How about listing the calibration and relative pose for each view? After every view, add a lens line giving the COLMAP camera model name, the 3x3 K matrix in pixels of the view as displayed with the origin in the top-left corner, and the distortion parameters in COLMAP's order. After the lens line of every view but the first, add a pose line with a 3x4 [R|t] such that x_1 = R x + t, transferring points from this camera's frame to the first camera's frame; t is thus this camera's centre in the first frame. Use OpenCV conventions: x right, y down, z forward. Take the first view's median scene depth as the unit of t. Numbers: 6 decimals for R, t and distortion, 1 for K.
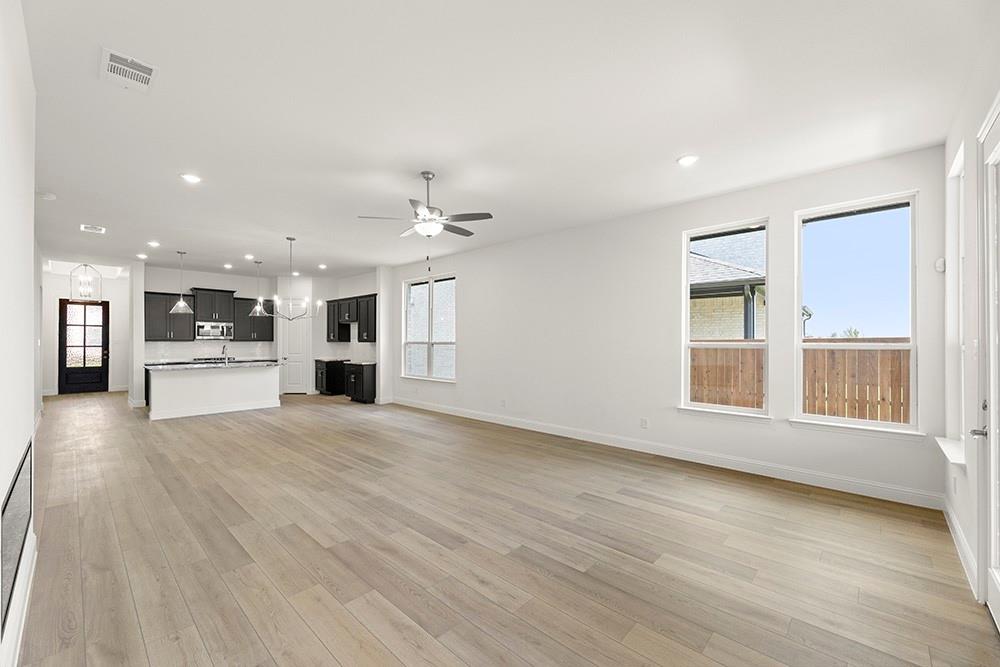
lens RADIAL K [[398.4, 0, 510.5], [0, 398.4, 336.1], [0, 0, 1]] dist [-0.000234, 0.000002]
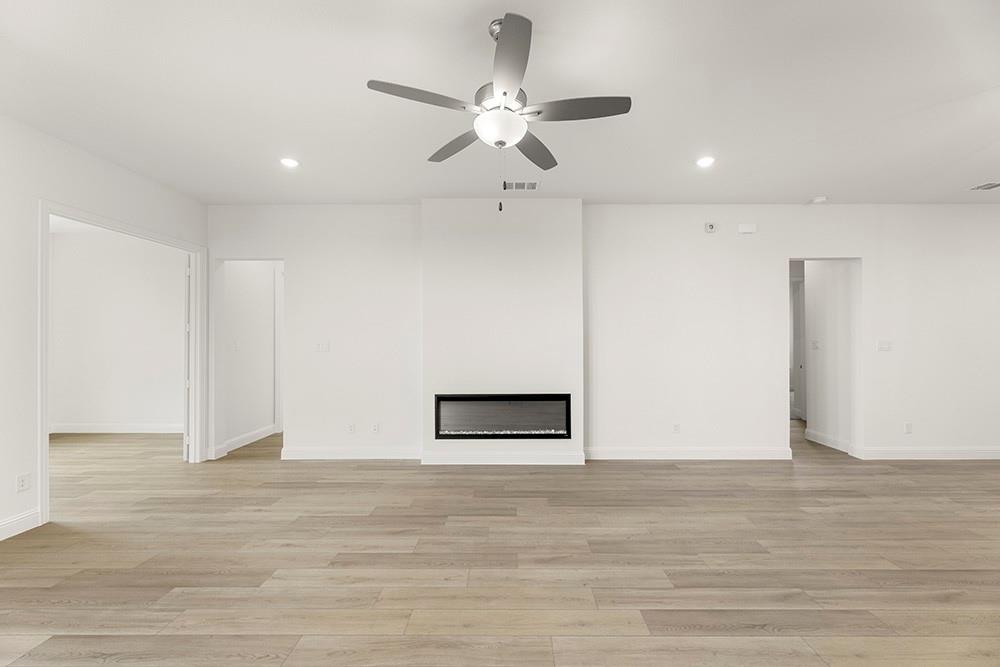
lens RADIAL K [[398.4, 0, 505.9], [0, 398.4, 336.1], [0, 0, 1]] dist [-0.000234, 0.000002]
pose [[-0.749883, -0.003395, -0.661562, 0.124802], [0.006330, 0.999904, -0.012307, 0.005325], [0.661540, -0.013417, -0.749790, 1.259575]]
